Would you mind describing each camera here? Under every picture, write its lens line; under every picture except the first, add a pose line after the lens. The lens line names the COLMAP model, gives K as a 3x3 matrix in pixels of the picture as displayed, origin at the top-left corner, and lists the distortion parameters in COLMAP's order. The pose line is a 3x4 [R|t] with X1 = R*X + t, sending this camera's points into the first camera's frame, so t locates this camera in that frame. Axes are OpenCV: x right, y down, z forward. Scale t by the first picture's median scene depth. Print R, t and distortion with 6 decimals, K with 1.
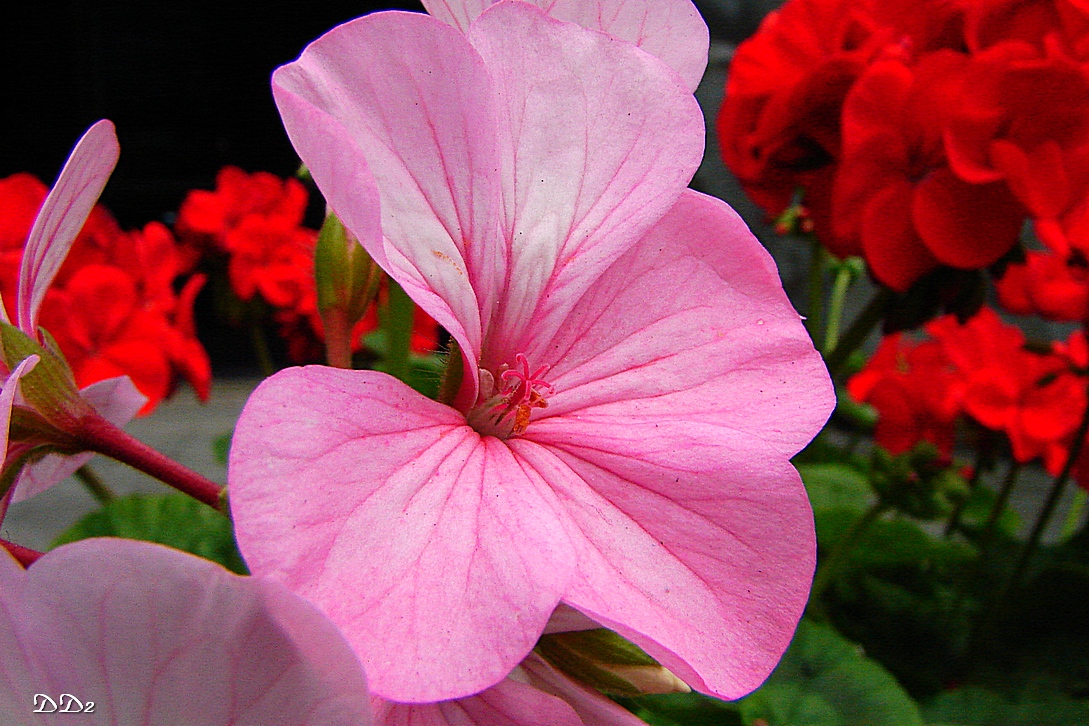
lens RADIAL K [[1147.3, 0, 544.5], [0, 1147.3, 363.0], [0, 0, 1]] dist [-0.215626, 0.001764]
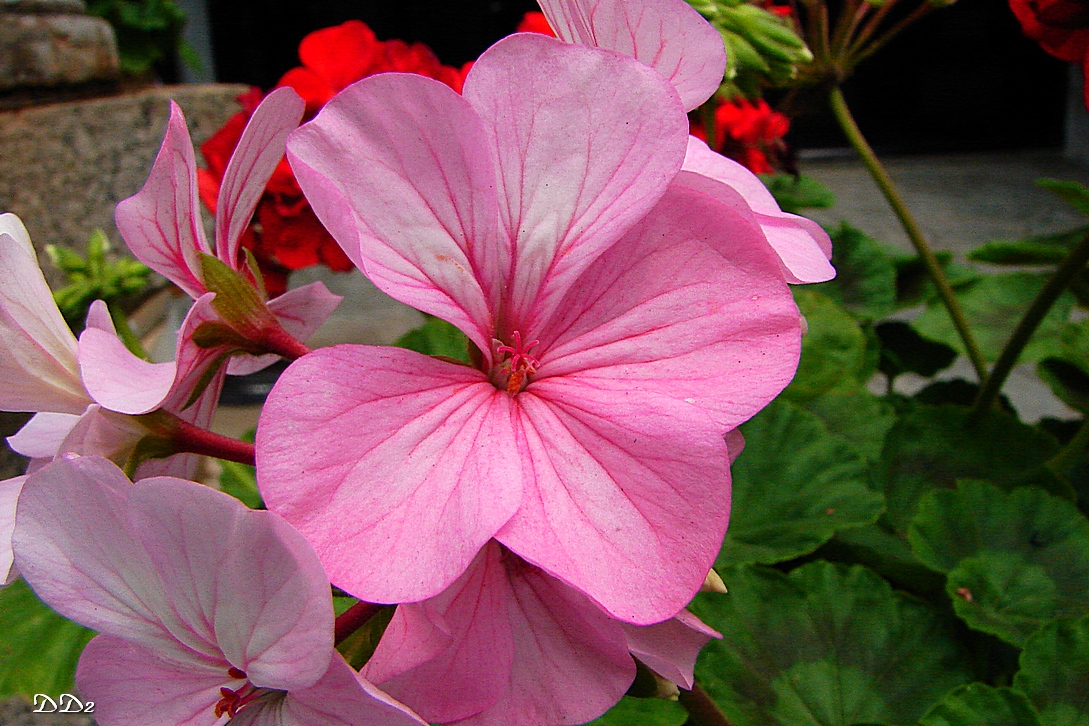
lens RADIAL K [[1147.3, 0, 544.5], [0, 1147.3, 363.0], [0, 0, 1]] dist [-0.215626, 0.001764]
pose [[0.950530, 0.062870, -0.304203, 0.380039], [-0.010644, 0.985321, 0.170378, -0.182225], [0.310449, -0.158712, 0.937247, -0.163745]]
